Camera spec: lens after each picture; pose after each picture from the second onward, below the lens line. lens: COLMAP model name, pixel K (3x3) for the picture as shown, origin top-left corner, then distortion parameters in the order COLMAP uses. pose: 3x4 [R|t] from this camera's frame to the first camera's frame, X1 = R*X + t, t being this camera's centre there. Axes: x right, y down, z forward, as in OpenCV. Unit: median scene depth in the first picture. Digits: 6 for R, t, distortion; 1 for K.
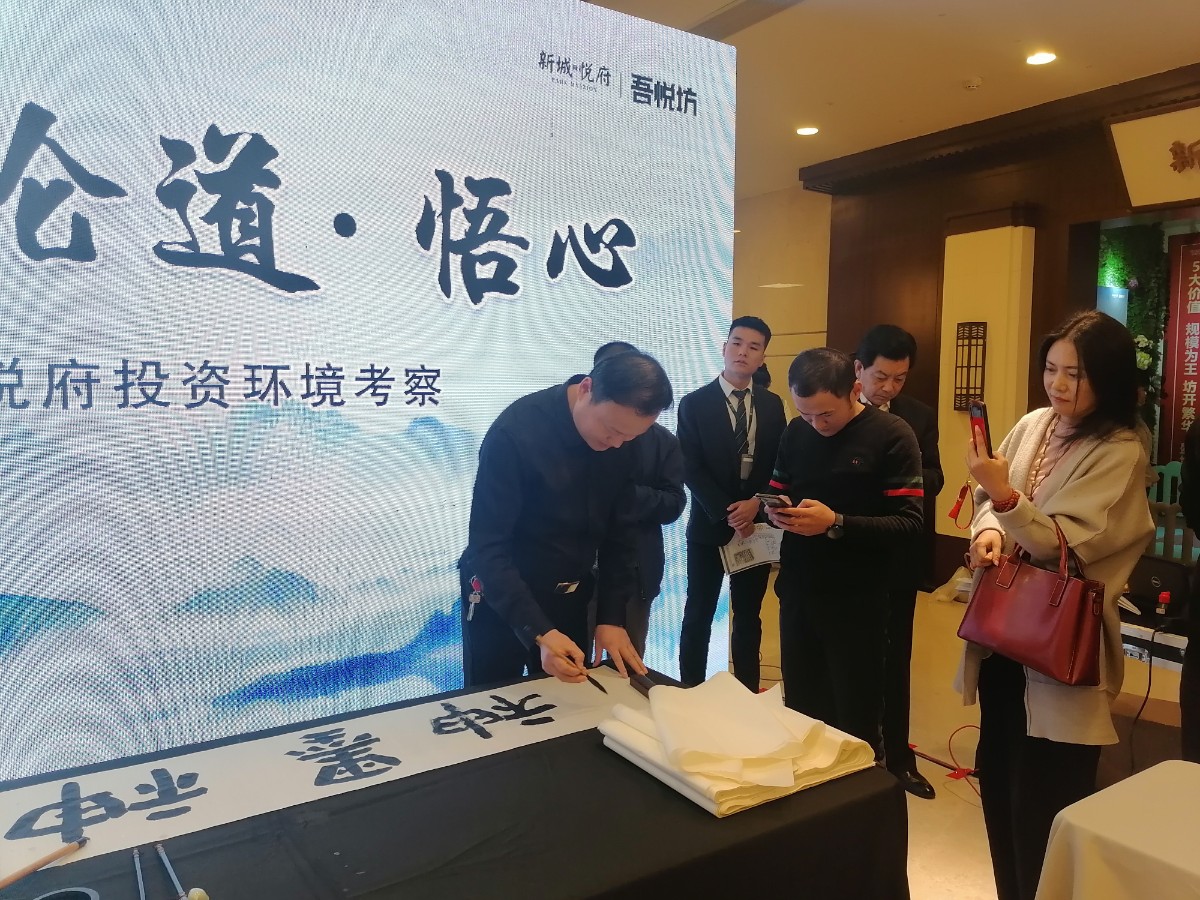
lens RADIAL K [[918.8, 0, 601.3], [0, 918.8, 450.6], [0, 0, 1]] dist [0.048427, -0.048569]
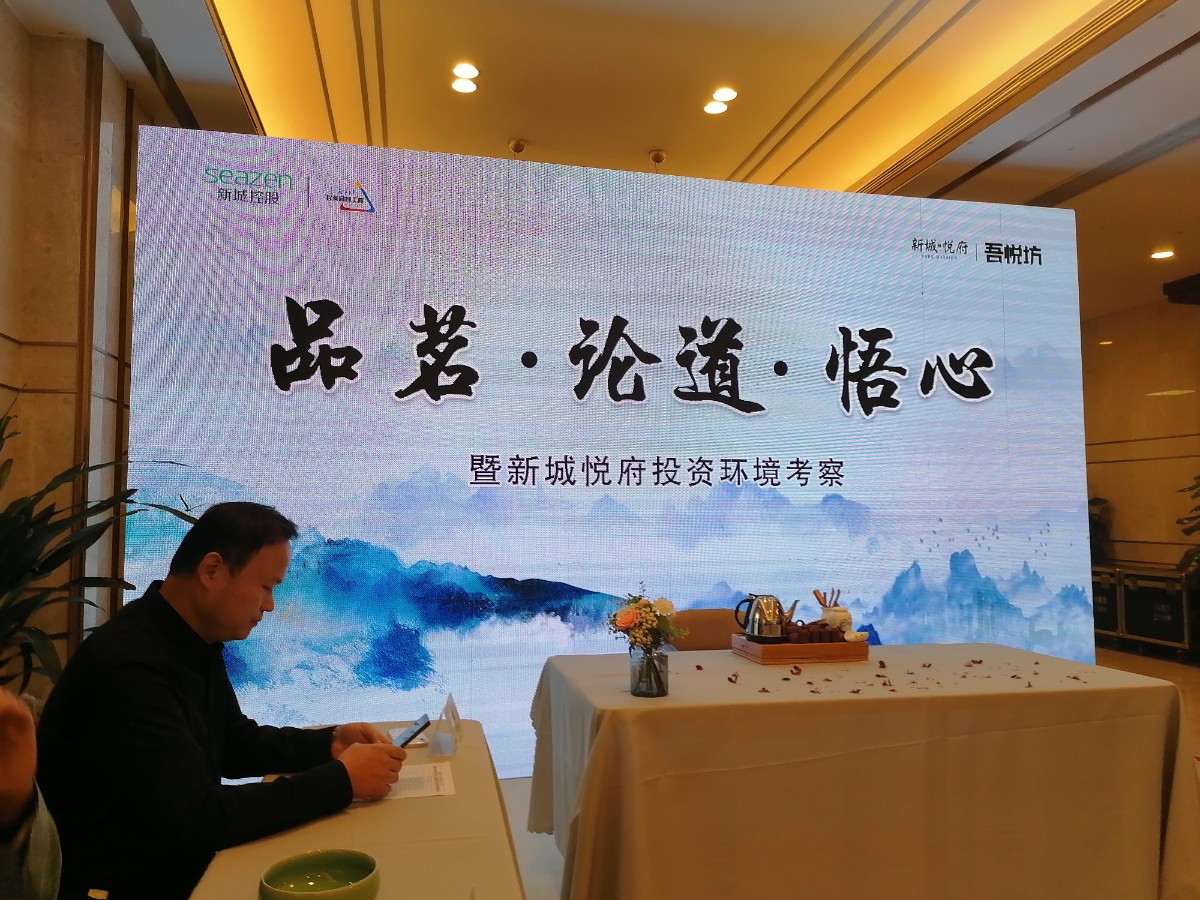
lens RADIAL K [[904.4, 0, 602.4], [0, 904.4, 459.0], [0, 0, 1]] dist [0.087212, -0.111080]
pose [[0.925670, -0.030201, -0.377124, 0.012844], [-0.018019, 0.992158, -0.123683, 0.092068], [0.377902, 0.121285, 0.917867, -0.453567]]
